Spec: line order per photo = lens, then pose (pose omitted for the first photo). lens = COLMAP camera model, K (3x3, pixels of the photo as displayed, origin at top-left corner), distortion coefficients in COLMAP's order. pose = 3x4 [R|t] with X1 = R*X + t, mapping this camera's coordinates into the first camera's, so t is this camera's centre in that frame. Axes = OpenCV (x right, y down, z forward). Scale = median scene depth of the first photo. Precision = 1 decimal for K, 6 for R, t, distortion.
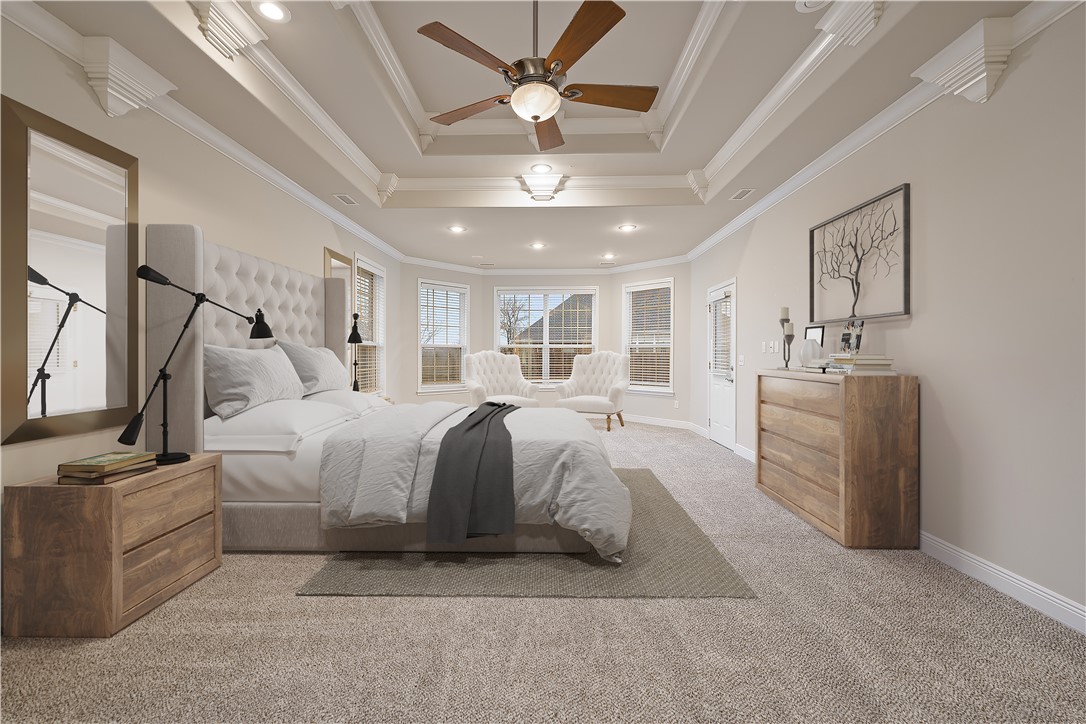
lens RADIAL K [[438.9, 0, 539.3], [0, 438.9, 373.8], [0, 0, 1]] dist [0.001576, 0.000111]
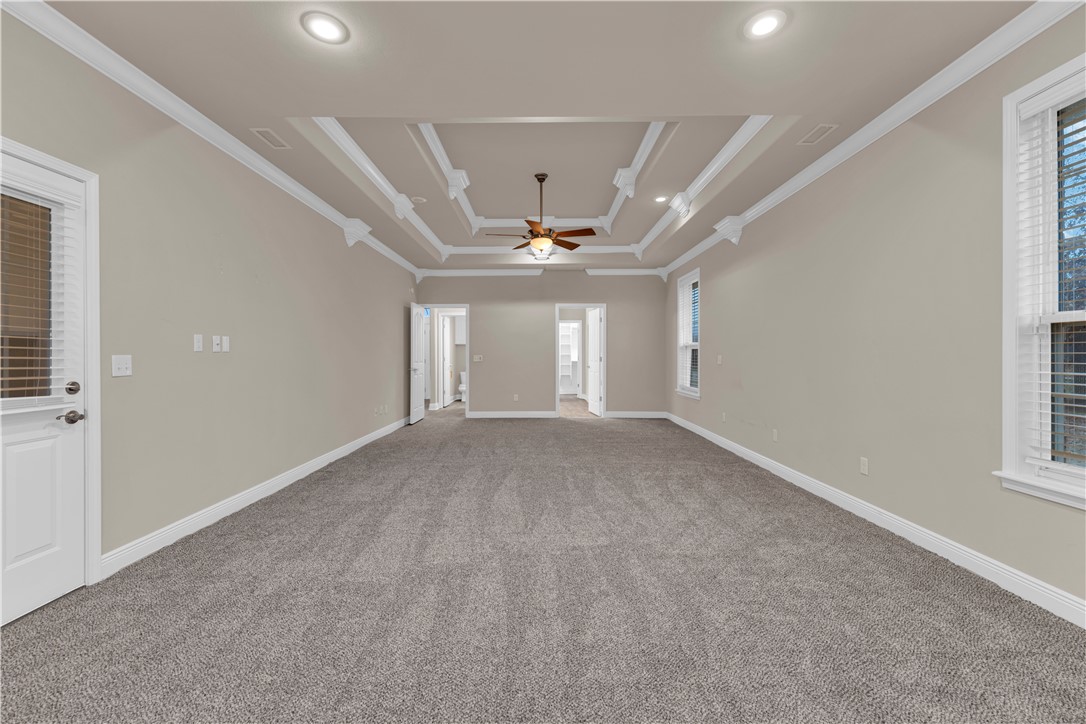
lens RADIAL K [[448.4, 0, 539.5], [0, 448.4, 354.8], [0, 0, 1]] dist [0.001419, 0.000144]
pose [[0.999943, 0.010283, 0.002903, -0.001936], [-0.010157, 0.999136, -0.040292, 0.024751], [-0.003315, 0.040260, 0.999184, -0.660852]]
